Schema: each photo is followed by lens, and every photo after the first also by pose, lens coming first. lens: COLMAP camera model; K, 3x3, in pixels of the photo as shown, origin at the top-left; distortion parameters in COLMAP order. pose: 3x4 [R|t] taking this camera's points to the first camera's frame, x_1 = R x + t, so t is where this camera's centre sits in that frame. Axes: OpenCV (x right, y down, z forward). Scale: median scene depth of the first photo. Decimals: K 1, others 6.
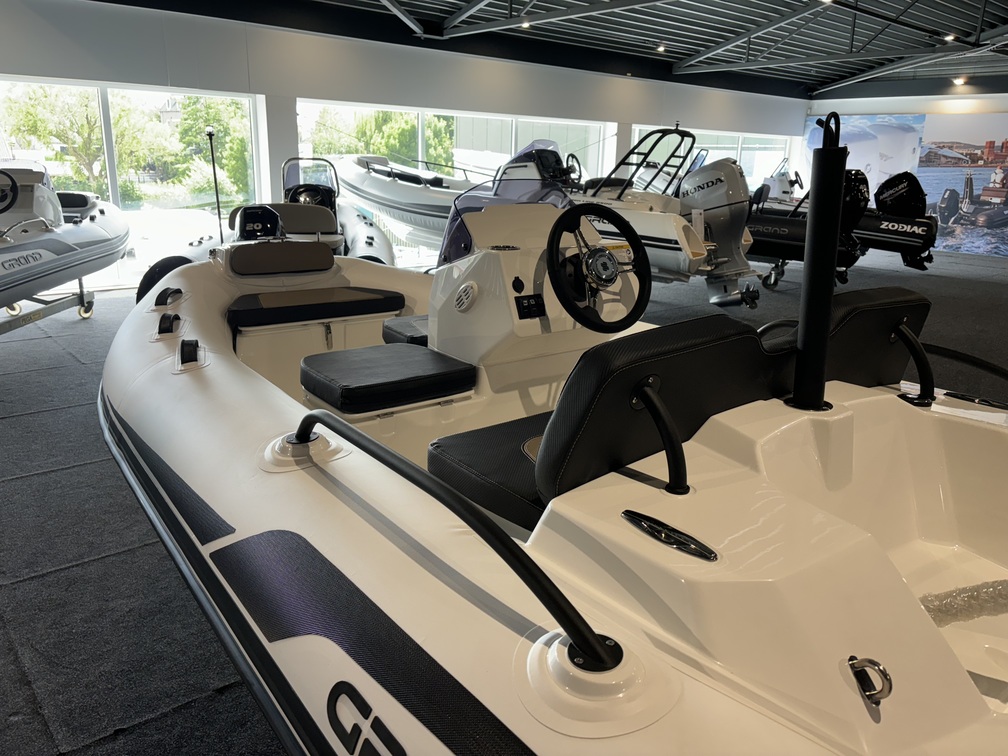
lens RADIAL K [[764.2, 0, 499.0], [0, 764.2, 380.0], [0, 0, 1]] dist [0.035365, -0.042615]
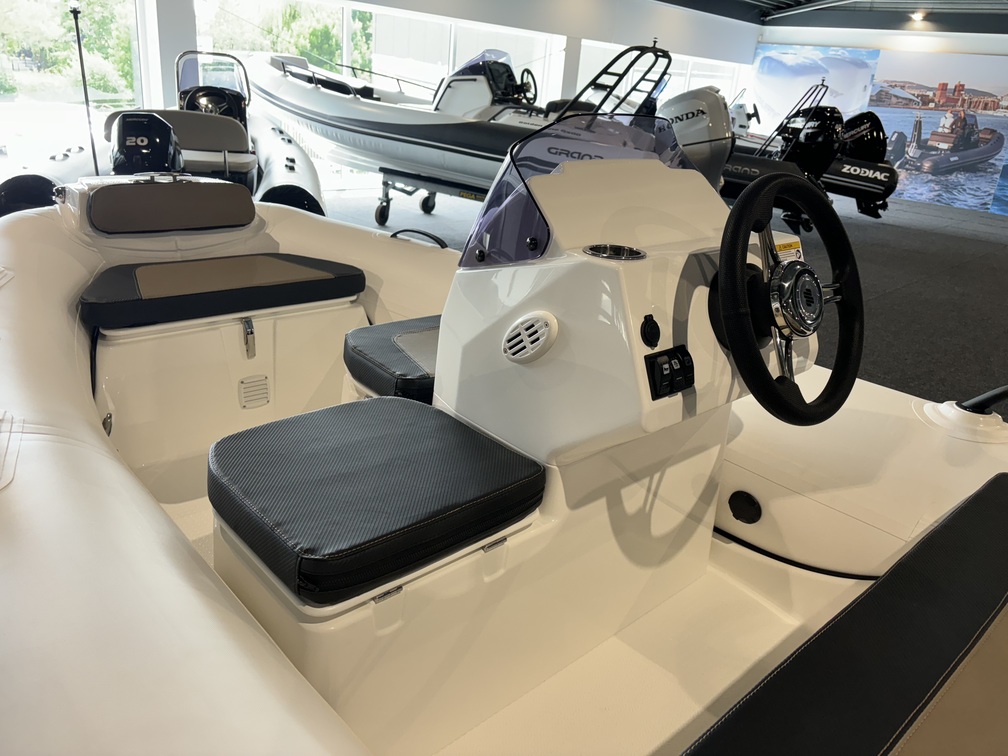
lens RADIAL K [[764.2, 0, 500.2], [0, 764.2, 372.1], [0, 0, 1]] dist [0.035365, -0.042615]
pose [[0.992735, 0.017705, 0.119014, -0.030886], [-0.028645, 0.995453, 0.090850, -0.032270], [-0.116864, -0.093599, 0.988727, 0.115452]]
